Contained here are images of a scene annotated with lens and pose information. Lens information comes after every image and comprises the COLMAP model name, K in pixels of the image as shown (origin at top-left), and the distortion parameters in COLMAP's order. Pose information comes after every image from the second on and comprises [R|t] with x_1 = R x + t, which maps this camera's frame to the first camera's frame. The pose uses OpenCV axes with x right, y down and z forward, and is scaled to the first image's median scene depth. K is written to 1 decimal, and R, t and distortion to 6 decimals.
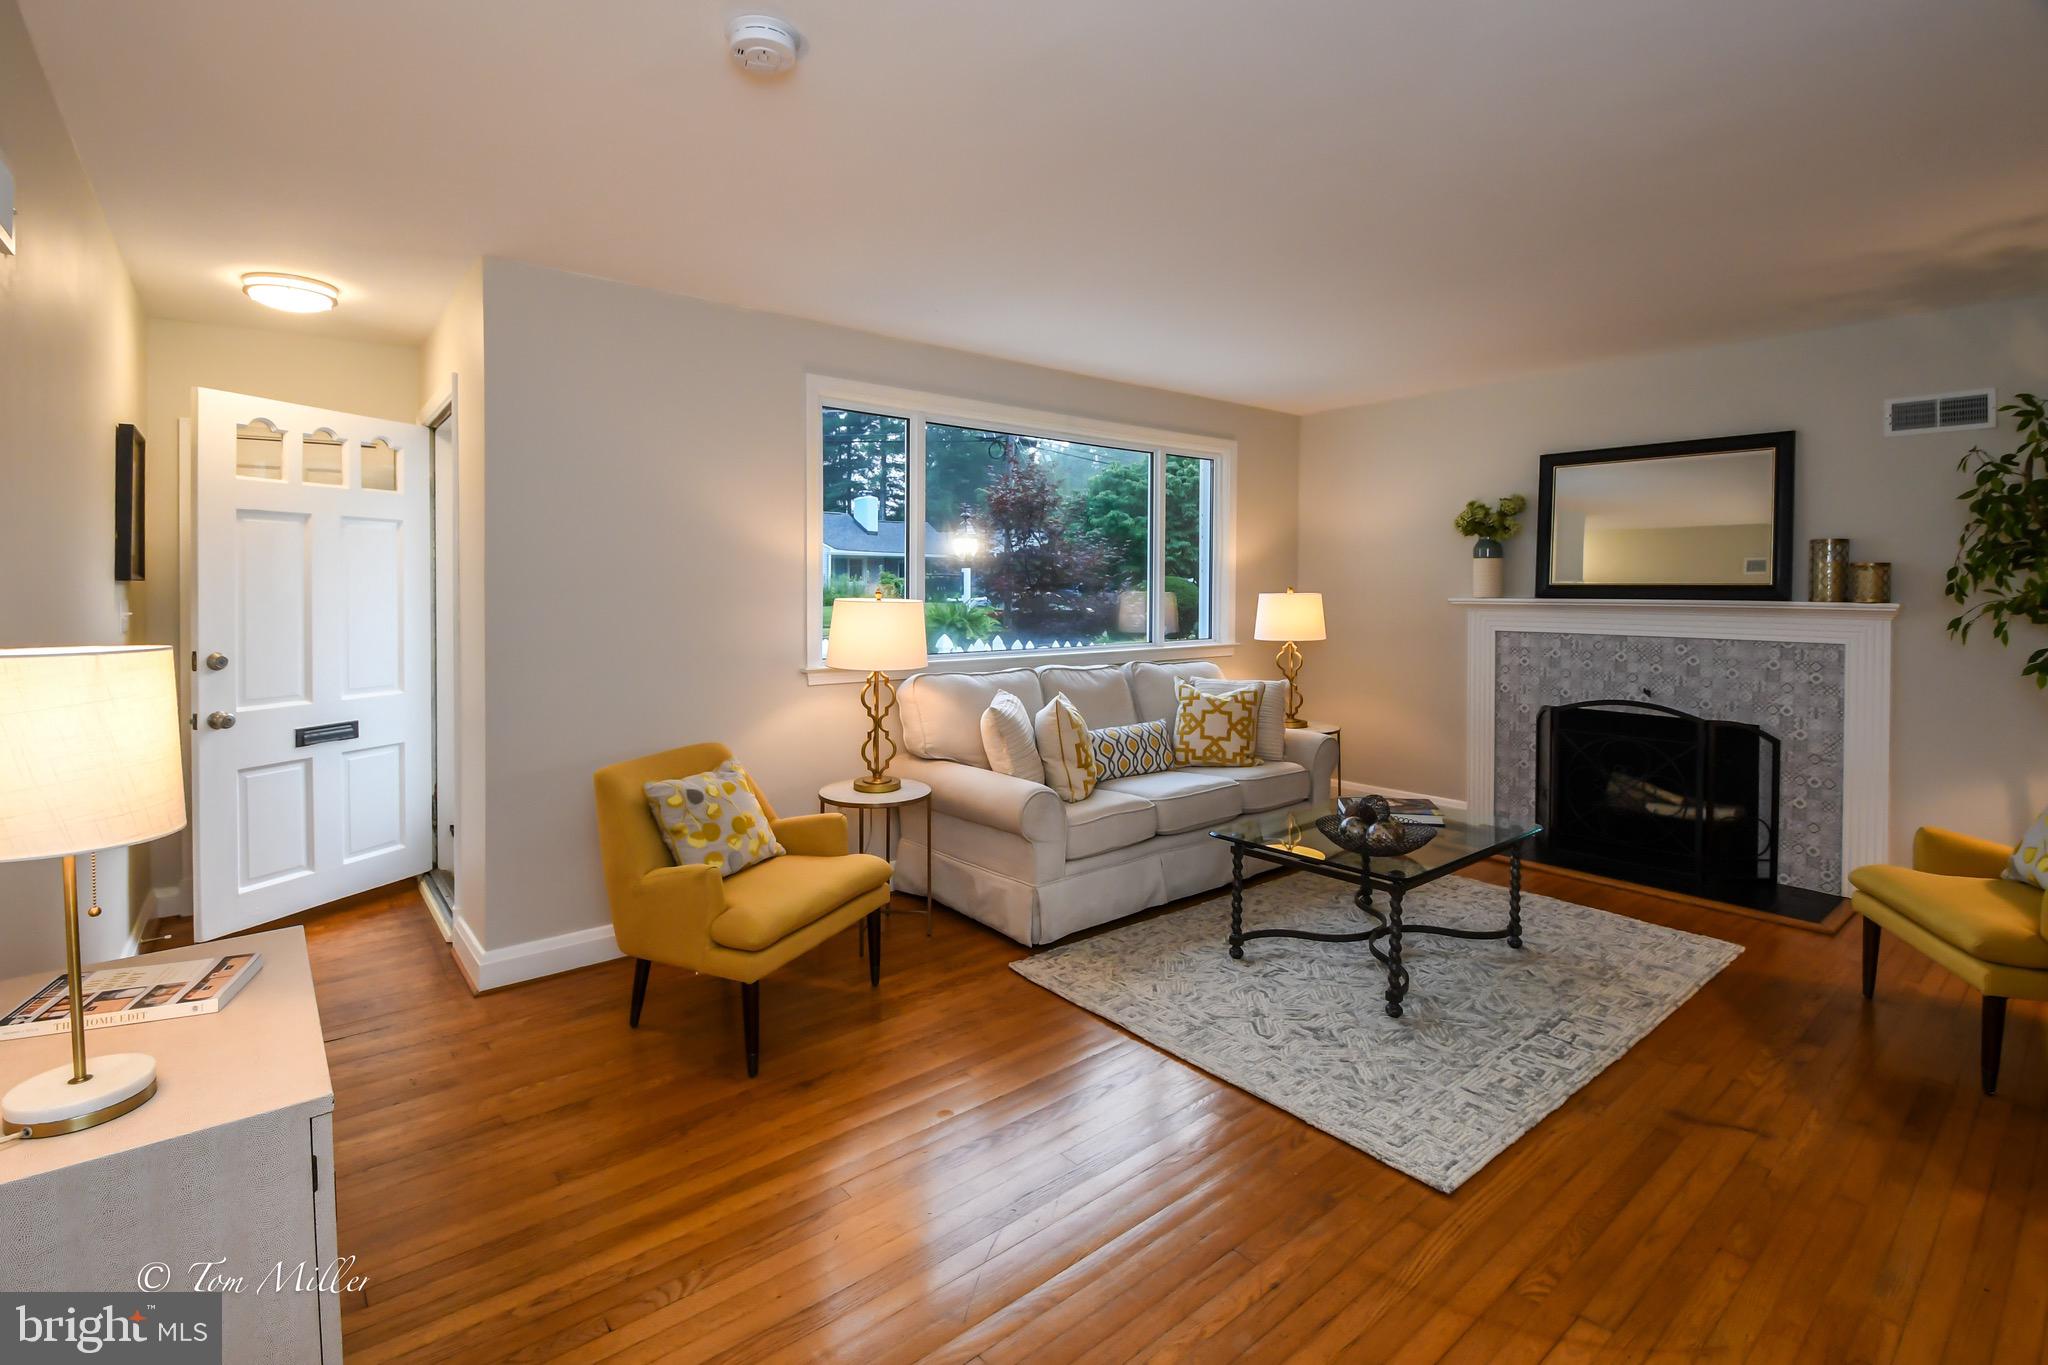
lens RADIAL K [[947.4, 0, 1050.3], [0, 947.4, 587.2], [0, 0, 1]] dist [0.000527, -0.001227]
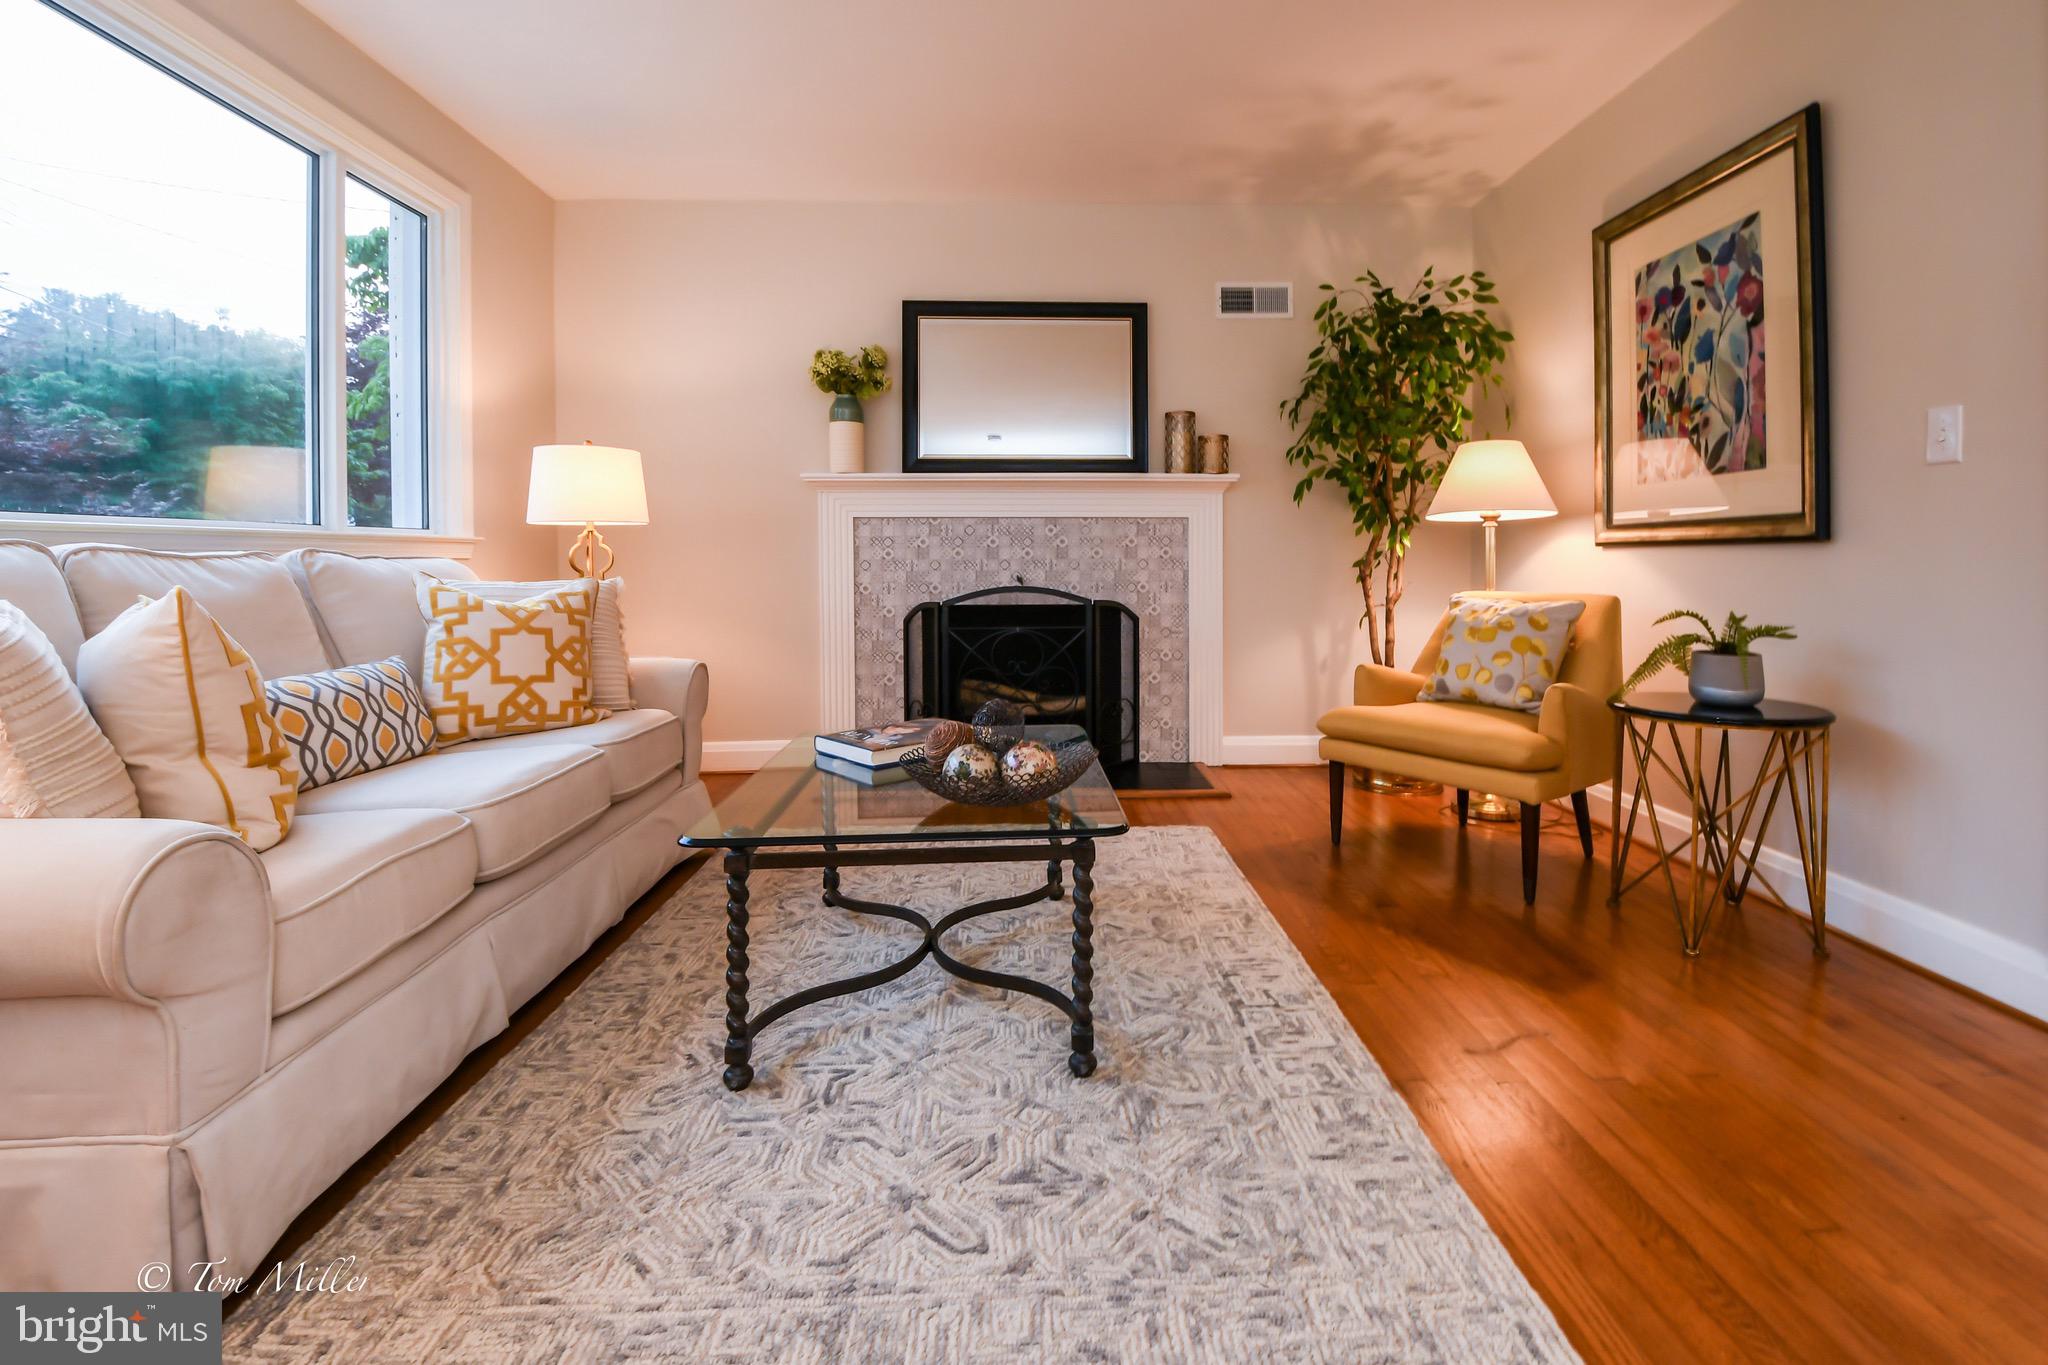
lens RADIAL K [[947.4, 0, 1050.3], [0, 947.4, 587.2], [0, 0, 1]] dist [0.000527, -0.001227]
pose [[0.619400, -0.030714, 0.784475, -0.060077], [0.010381, 0.999467, 0.030935, 0.099123], [-0.785007, -0.011018, 0.619389, 0.463016]]
